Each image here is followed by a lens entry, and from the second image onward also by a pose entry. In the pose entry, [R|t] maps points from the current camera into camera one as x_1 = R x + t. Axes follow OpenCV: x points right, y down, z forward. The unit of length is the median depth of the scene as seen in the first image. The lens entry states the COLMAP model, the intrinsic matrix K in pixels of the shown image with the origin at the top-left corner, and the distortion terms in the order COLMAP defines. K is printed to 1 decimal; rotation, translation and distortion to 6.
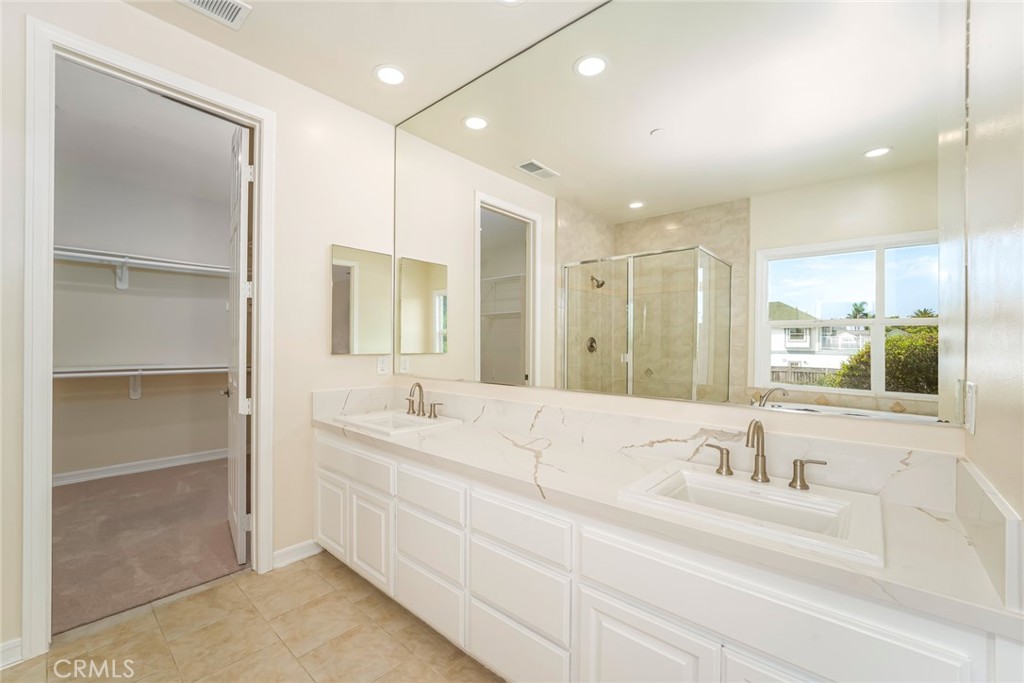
lens RADIAL K [[413.8, 0, 506.5], [0, 413.8, 344.3], [0, 0, 1]] dist [-0.010644, 0.002182]
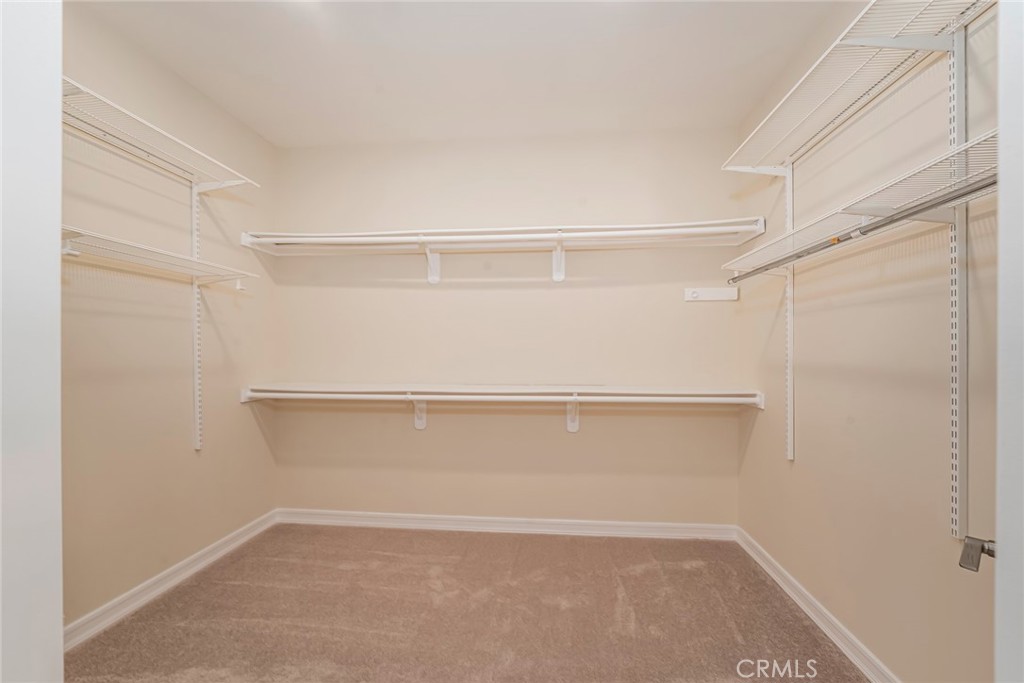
lens RADIAL K [[413.8, 0, 509.9], [0, 413.8, 341.2], [0, 0, 1]] dist [-0.010644, 0.002182]
pose [[0.573528, -0.009651, -0.819129, -0.613891], [0.001750, 0.999943, -0.010556, -0.029725], [0.819184, 0.004621, 0.573512, 0.814620]]
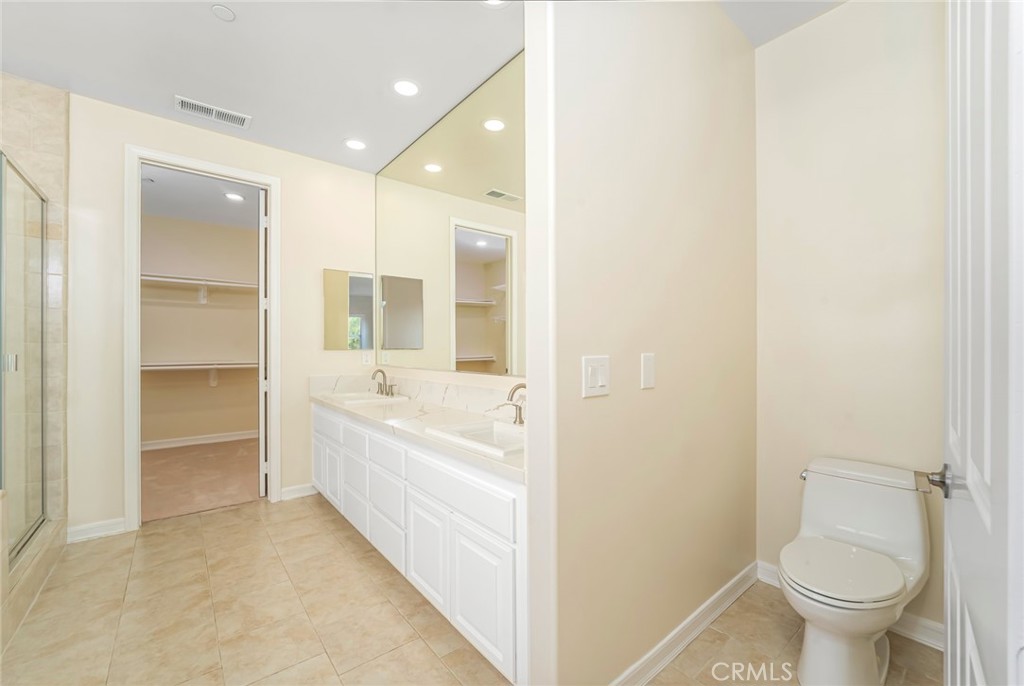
lens RADIAL K [[413.8, 0, 509.1], [0, 413.8, 346.6], [0, 0, 1]] dist [-0.010644, 0.002182]
pose [[0.986091, -0.009323, -0.165942, 0.437283], [0.008841, 0.999954, -0.003639, 0.028606], [0.165969, 0.002121, 0.986129, -0.262022]]
